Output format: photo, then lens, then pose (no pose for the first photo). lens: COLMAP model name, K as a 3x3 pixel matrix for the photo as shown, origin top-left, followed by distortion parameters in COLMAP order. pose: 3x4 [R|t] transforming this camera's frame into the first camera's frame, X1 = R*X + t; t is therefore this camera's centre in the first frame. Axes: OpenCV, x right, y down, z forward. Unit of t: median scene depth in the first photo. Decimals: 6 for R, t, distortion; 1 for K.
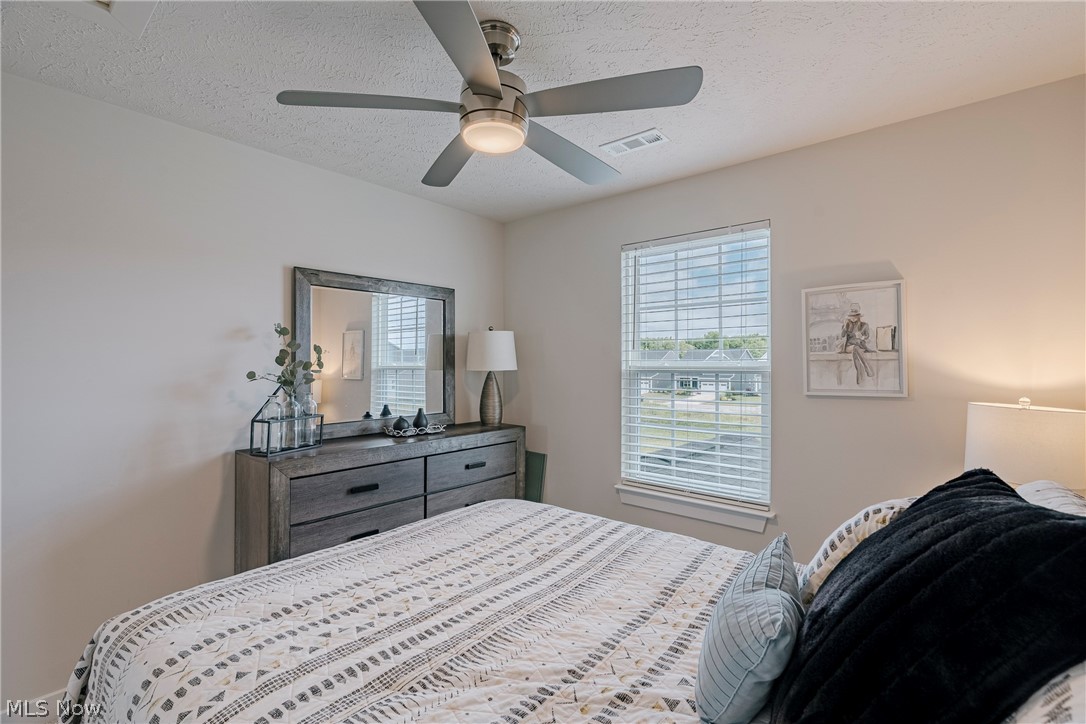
lens RADIAL K [[499.9, 0, 547.4], [0, 499.9, 357.8], [0, 0, 1]] dist [-0.005615, 0.000602]
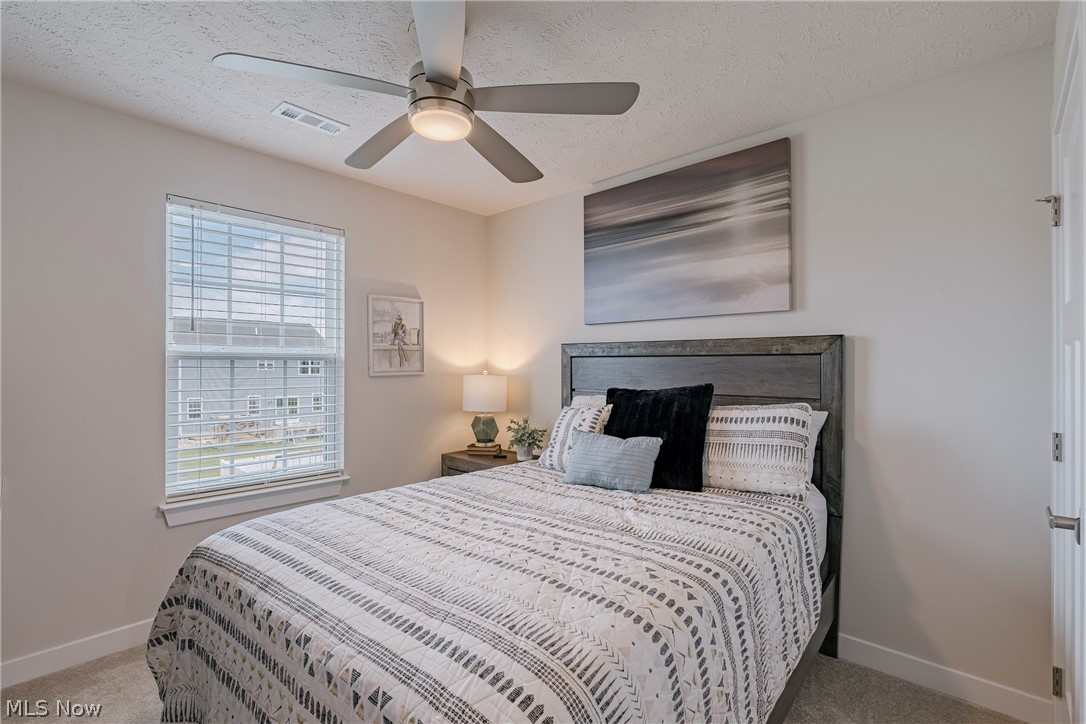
lens RADIAL K [[499.9, 0, 547.4], [0, 499.9, 365.0], [0, 0, 1]] dist [-0.005615, 0.000602]
pose [[0.032967, -0.002377, 0.999454, -0.813112], [-0.016837, 0.999854, 0.002933, 0.036106], [-0.999315, -0.016925, 0.032922, 0.524964]]
